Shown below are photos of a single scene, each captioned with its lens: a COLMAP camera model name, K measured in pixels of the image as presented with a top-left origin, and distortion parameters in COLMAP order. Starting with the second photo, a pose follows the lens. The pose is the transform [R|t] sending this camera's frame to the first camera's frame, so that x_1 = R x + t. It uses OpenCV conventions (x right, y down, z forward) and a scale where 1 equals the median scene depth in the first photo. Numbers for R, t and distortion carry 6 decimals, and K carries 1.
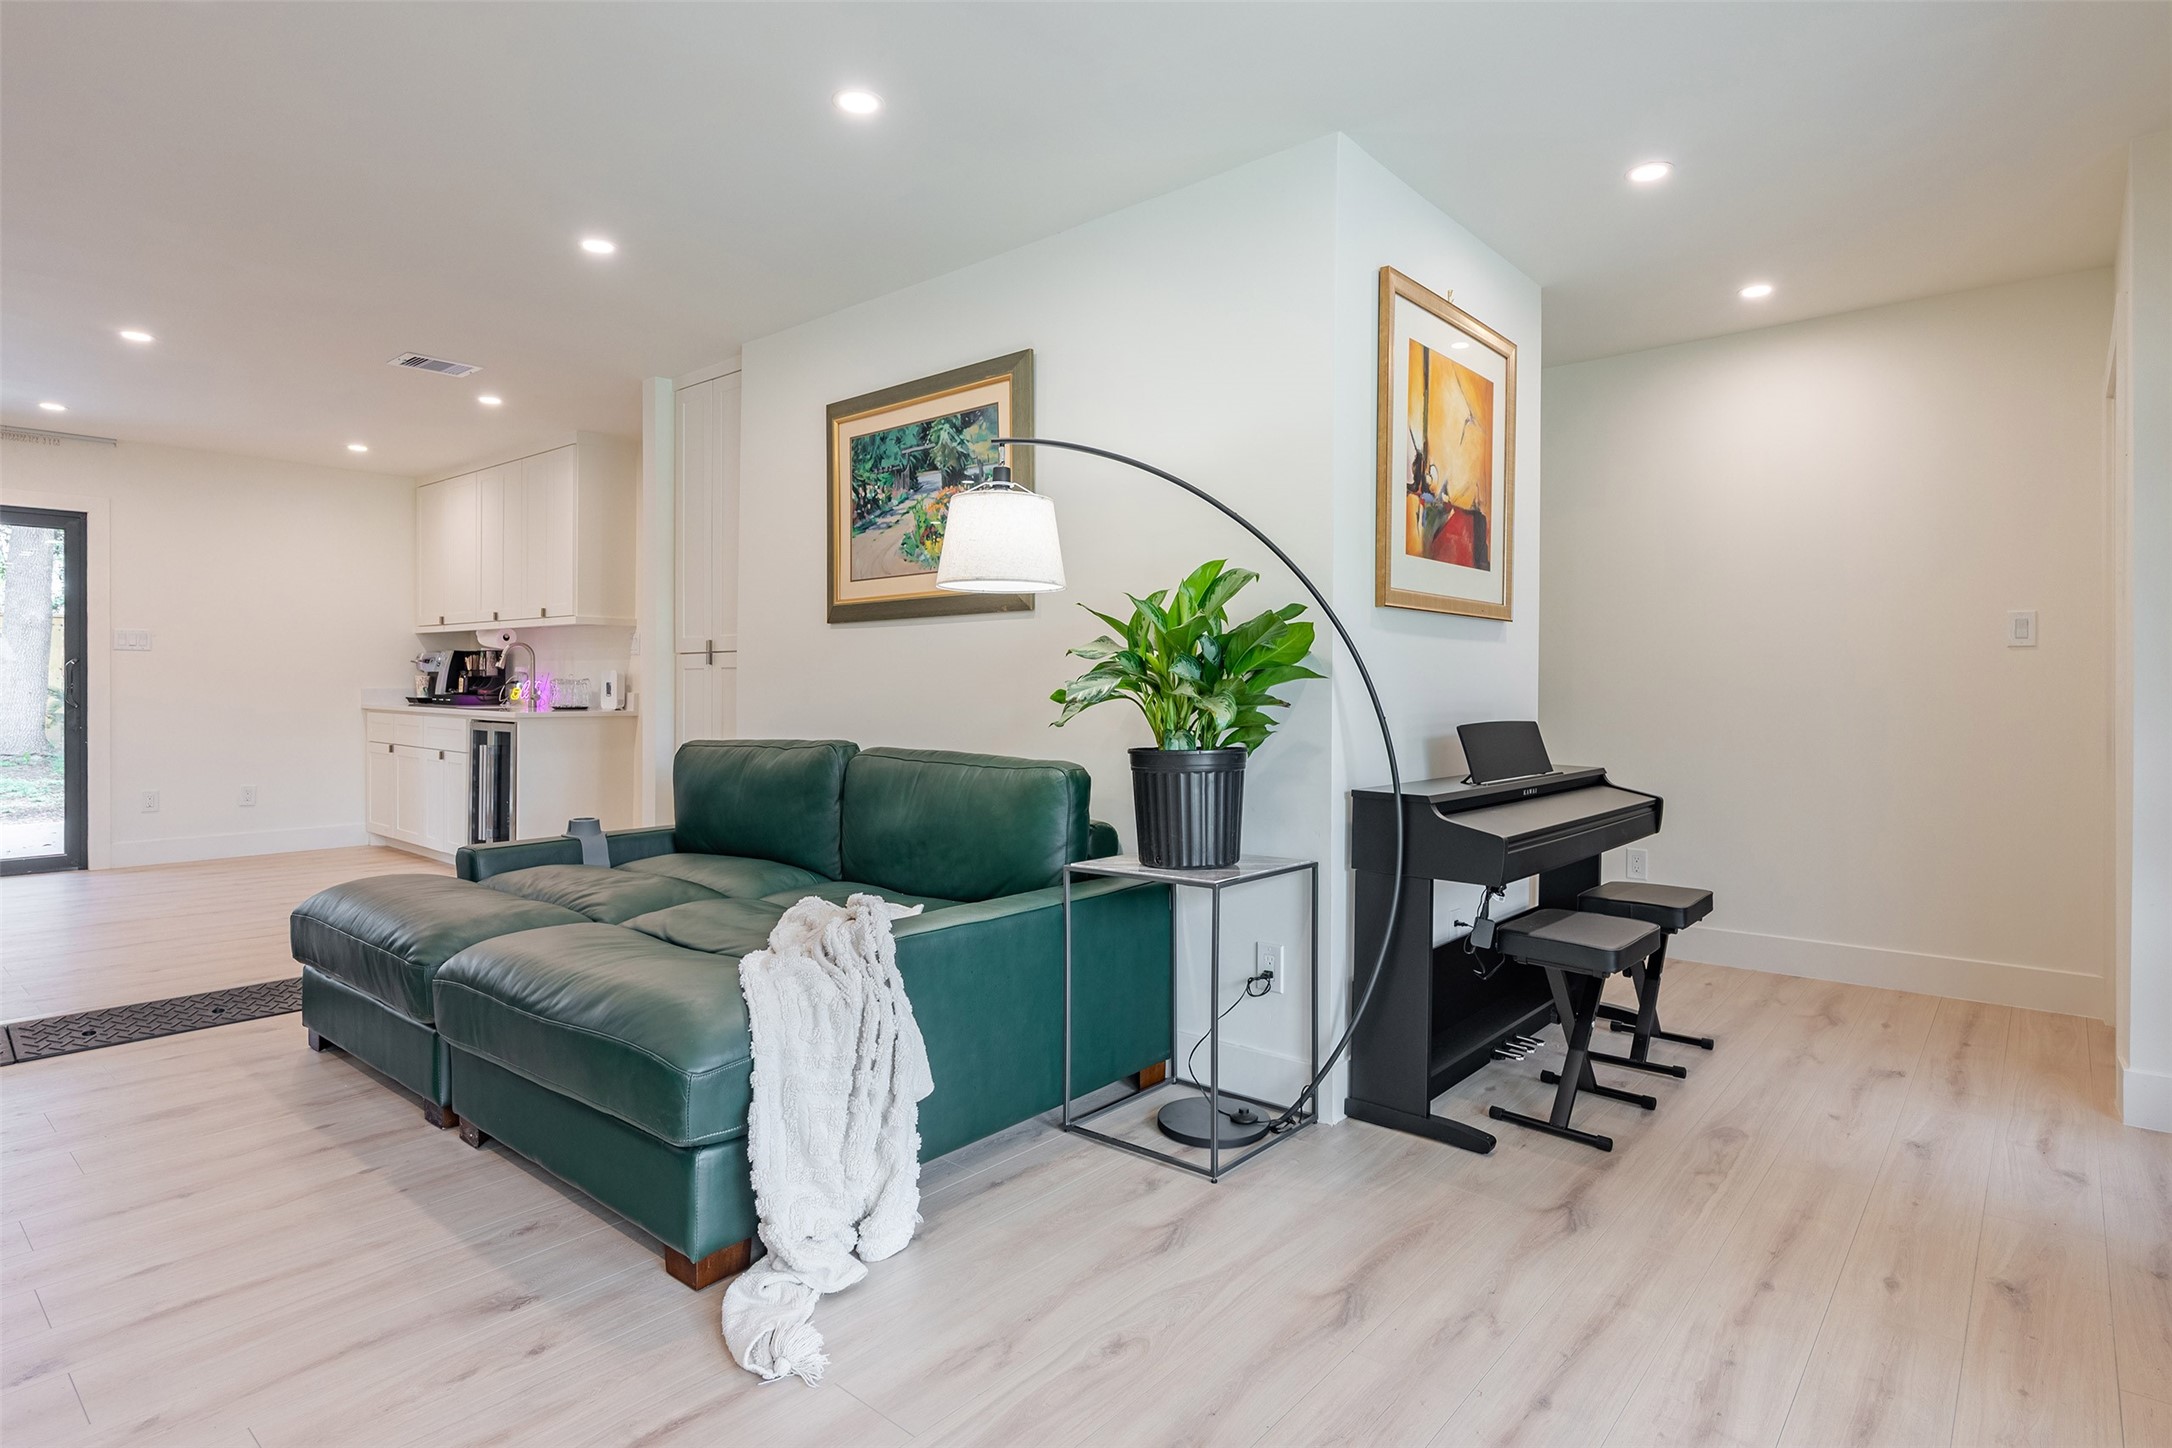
lens RADIAL K [[1122.9, 0, 1069.1], [0, 1122.9, 652.7], [0, 0, 1]] dist [0.033057, -0.000617]
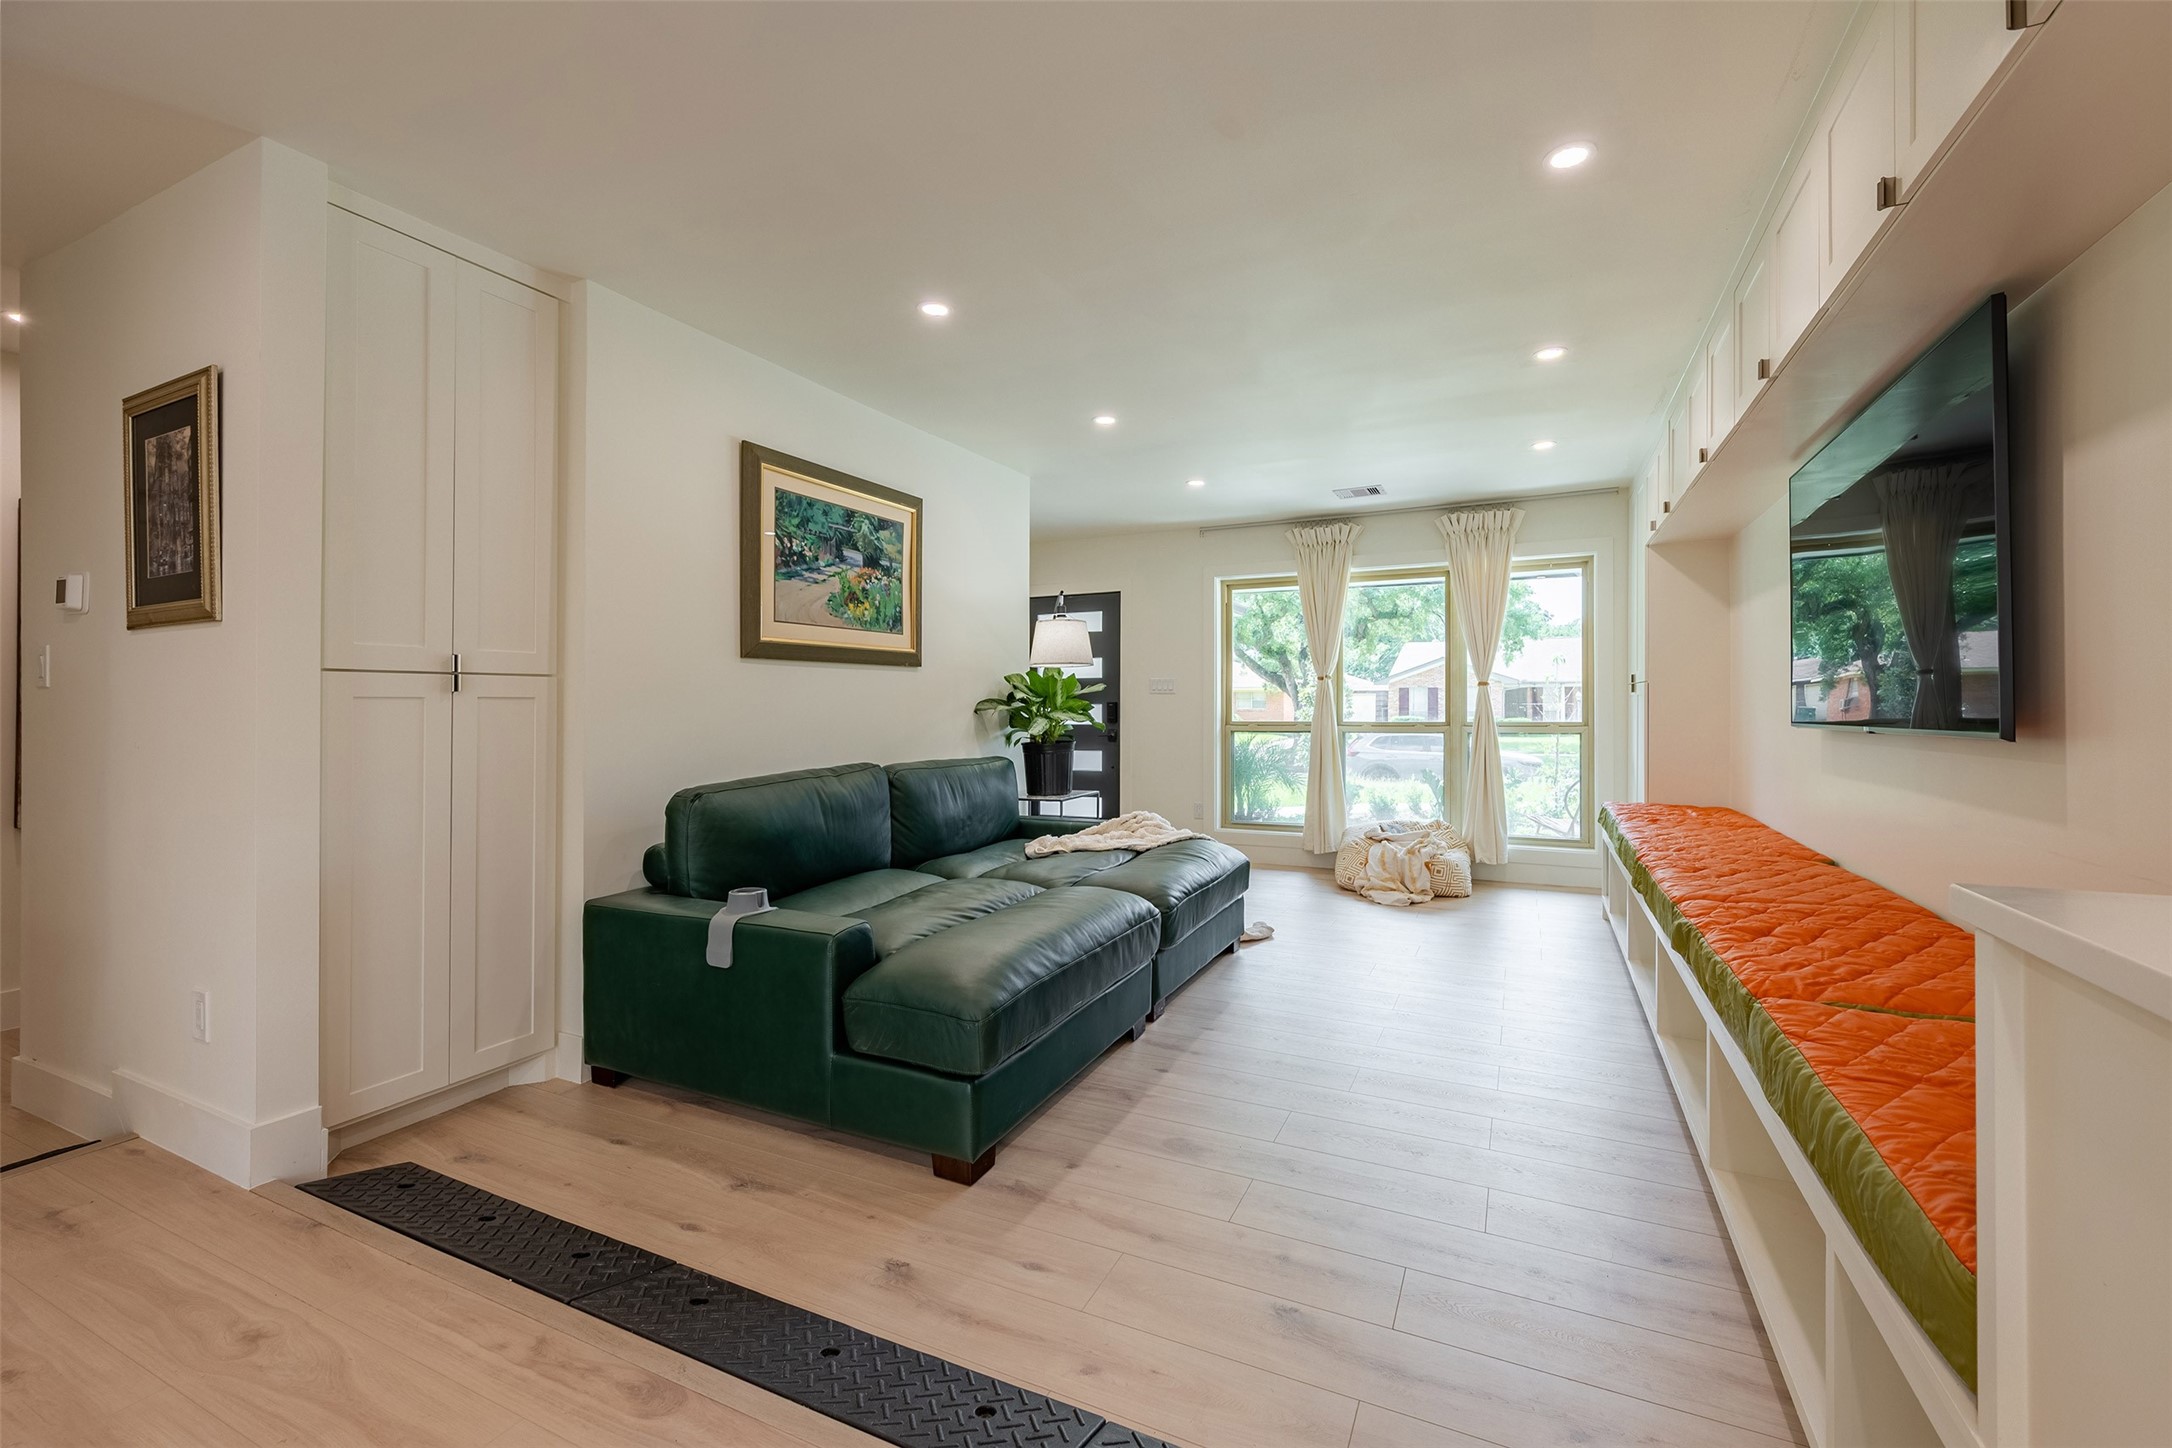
lens RADIAL K [[878.0, 0, 1090.0], [0, 878.0, 697.4], [0, 0, 1]] dist [-0.004467, 0.000419]
pose [[-0.251084, 0.010508, 0.967908, -1.130090], [-0.023262, 0.999587, -0.016887, 0.017038], [-0.967686, -0.026755, -0.250736, 0.959813]]
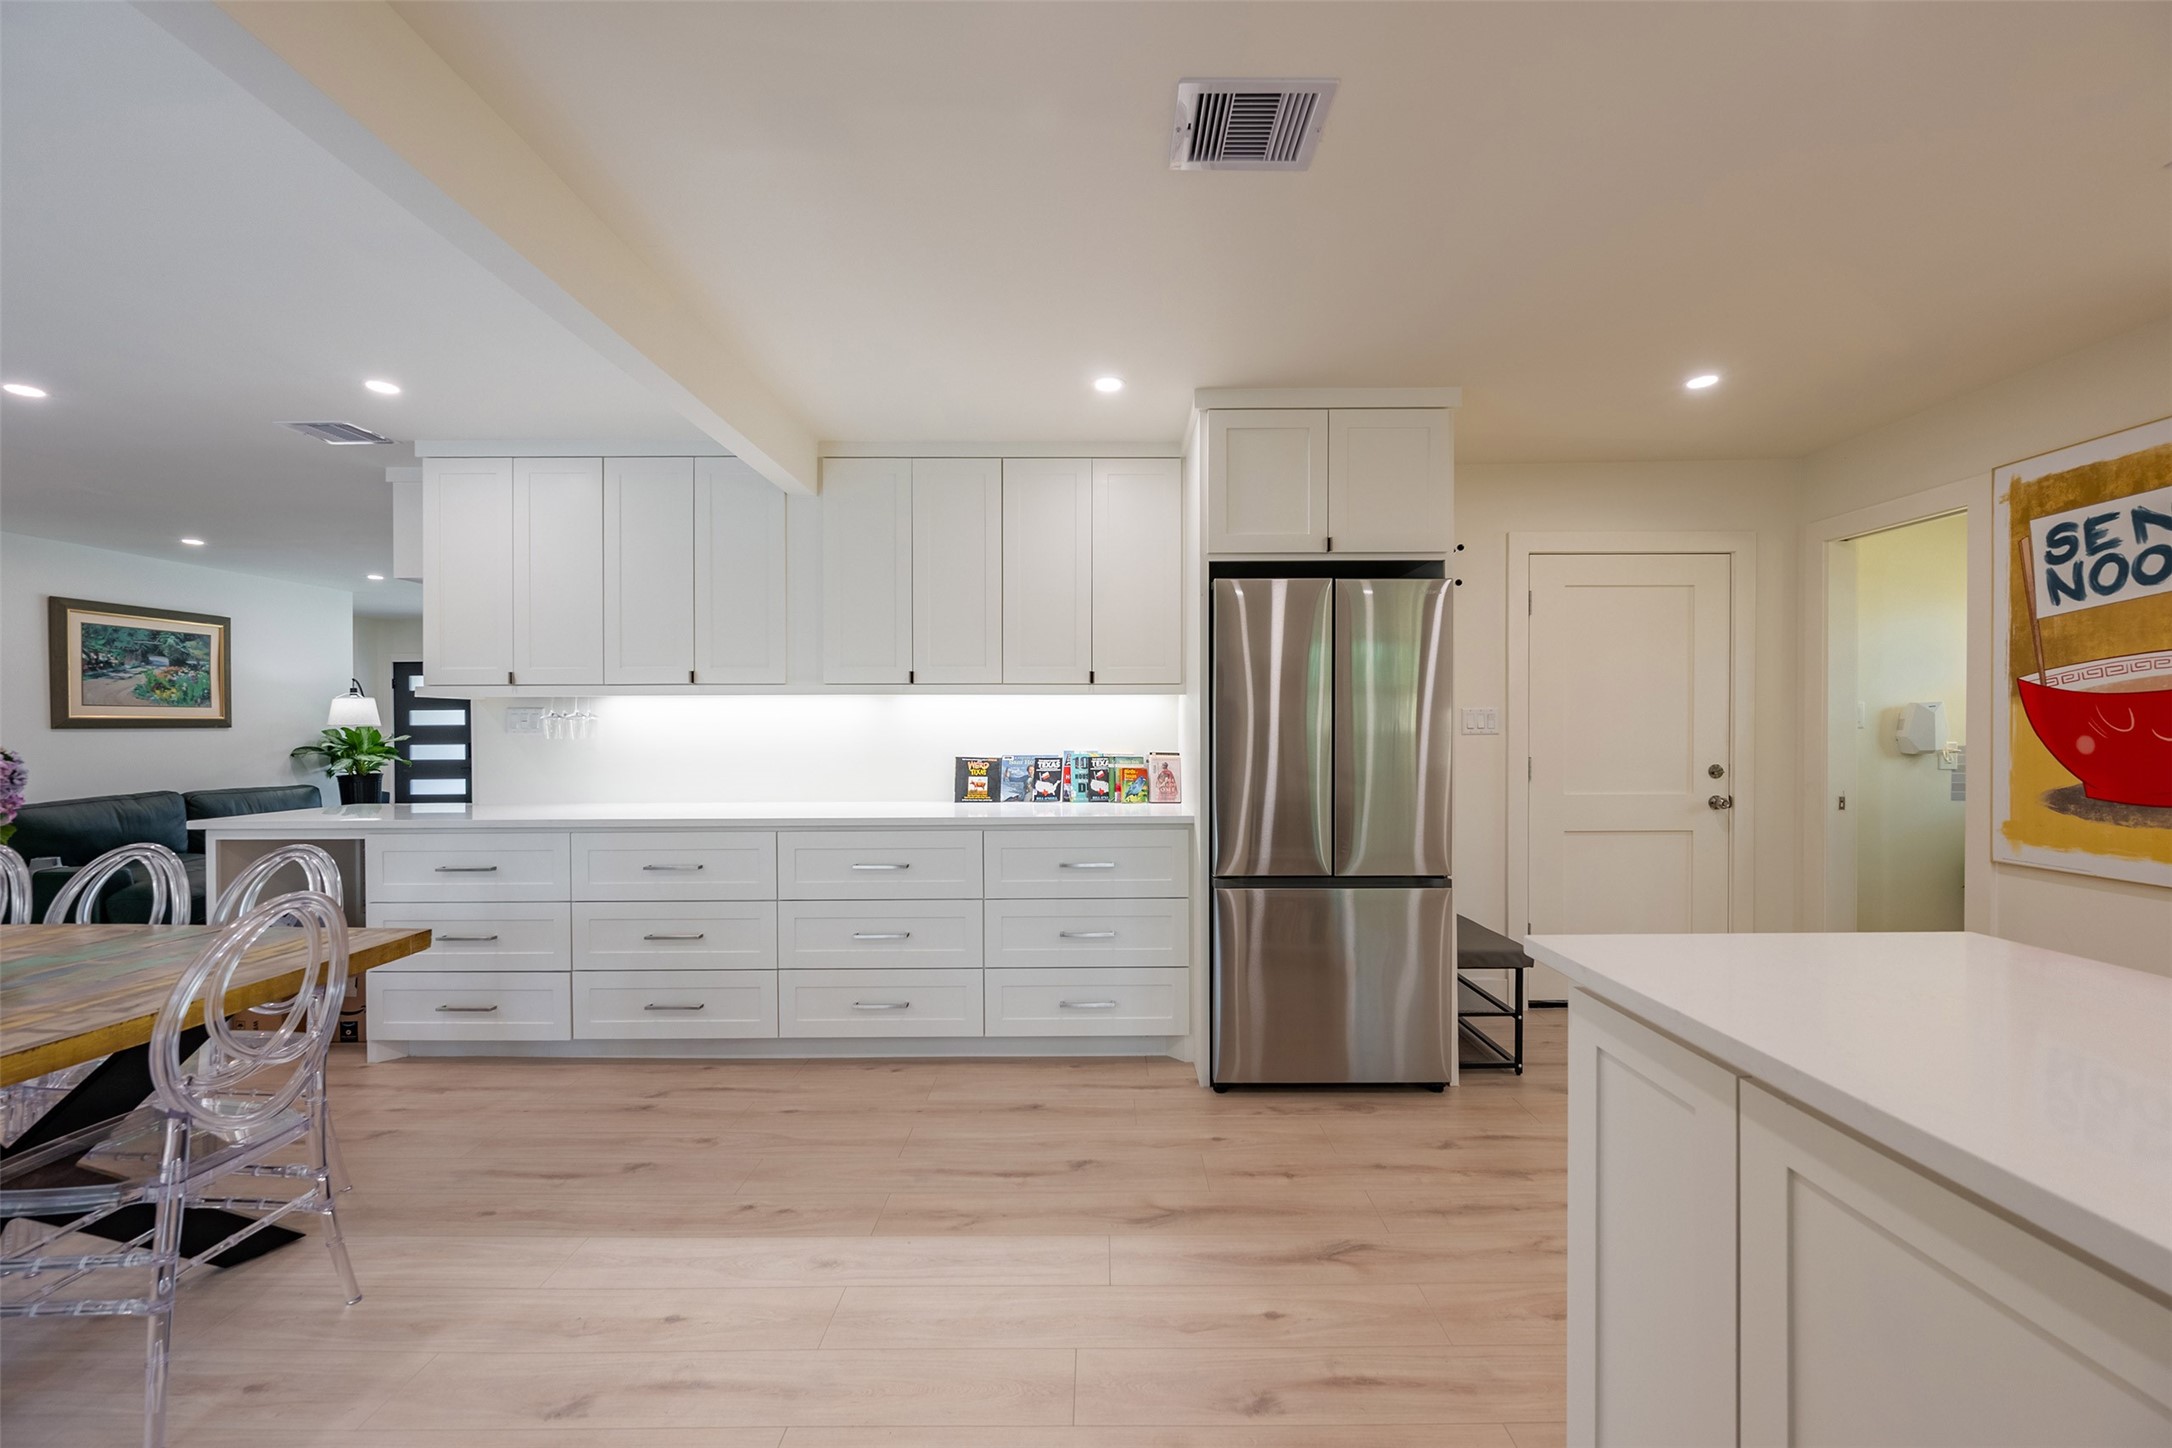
lens RADIAL K [[878.0, 0, 1119.7], [0, 878.0, 732.9], [0, 0, 1]] dist [-0.004467, 0.000419]
pose [[-0.645539, 0.002200, 0.763724, -2.366592], [-0.010888, 0.999868, -0.012084, -0.023054], [-0.763650, -0.016116, -0.645430, 0.675993]]
